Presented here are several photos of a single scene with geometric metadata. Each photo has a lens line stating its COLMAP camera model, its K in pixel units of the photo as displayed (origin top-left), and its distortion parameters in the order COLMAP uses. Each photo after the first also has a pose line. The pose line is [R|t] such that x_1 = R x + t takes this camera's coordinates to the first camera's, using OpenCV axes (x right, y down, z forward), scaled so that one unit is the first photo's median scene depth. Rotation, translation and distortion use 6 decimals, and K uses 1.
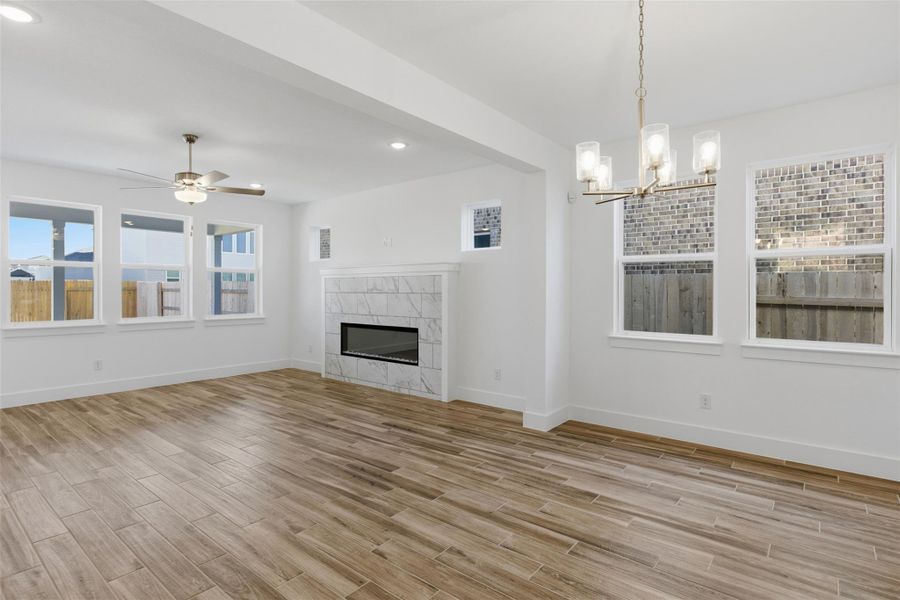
lens RADIAL K [[459.3, 0, 444.0], [0, 459.3, 293.8], [0, 0, 1]] dist [0.001324, 0.002093]
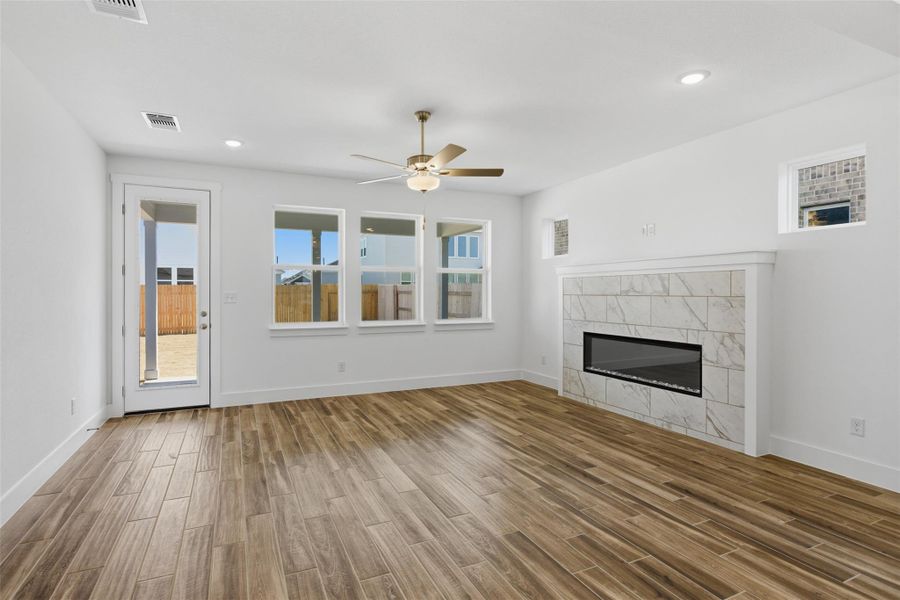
lens RADIAL K [[459.3, 0, 458.5], [0, 459.3, 298.2], [0, 0, 1]] dist [0.001324, 0.002093]
pose [[0.913266, 0.002592, -0.407356, -0.111723], [0.000077, 0.999979, 0.006536, -0.002886], [0.407365, -0.006001, 0.913246, 0.192358]]
